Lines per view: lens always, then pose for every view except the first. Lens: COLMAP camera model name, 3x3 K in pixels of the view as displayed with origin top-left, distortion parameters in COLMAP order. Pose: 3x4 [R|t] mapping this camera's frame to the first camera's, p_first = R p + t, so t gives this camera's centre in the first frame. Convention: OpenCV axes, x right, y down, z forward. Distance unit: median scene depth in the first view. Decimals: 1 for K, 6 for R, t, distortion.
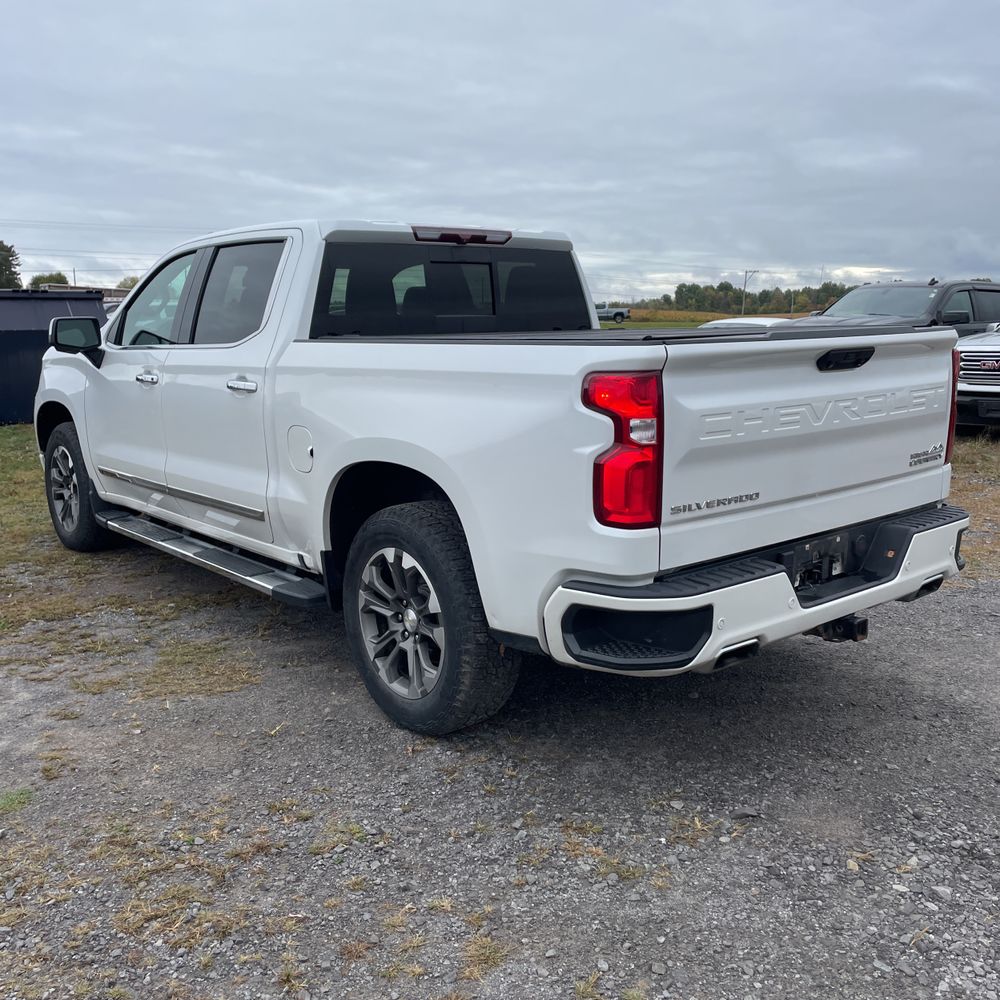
lens RADIAL K [[1007.2, 0, 501.0], [0, 1007.2, 484.2], [0, 0, 1]] dist [0.093634, -0.132148]
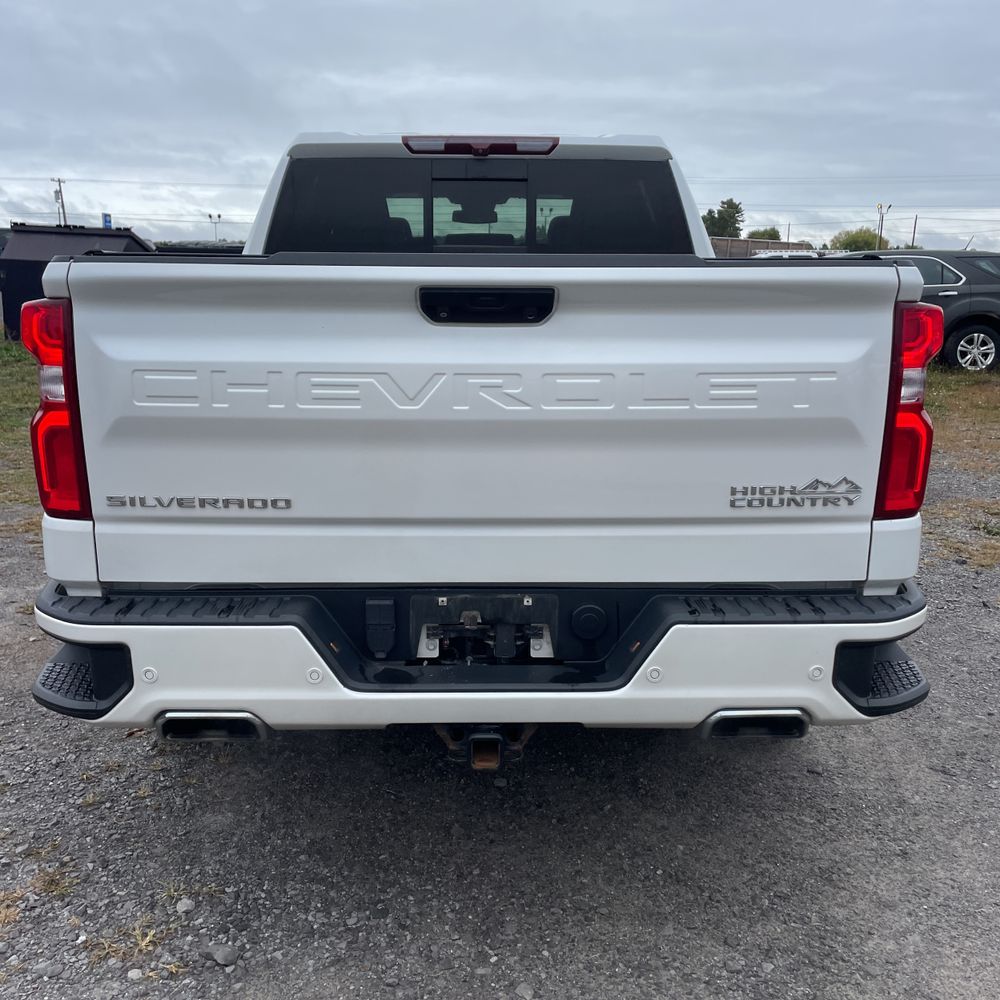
lens RADIAL K [[1007.2, 0, 501.0], [0, 1007.2, 484.2], [0, 0, 1]] dist [0.093634, -0.132148]
pose [[0.781211, 0.147804, -0.606518, 0.566039], [-0.121958, 0.988981, 0.083922, -0.054786], [0.612239, 0.008409, 0.790628, 0.420237]]
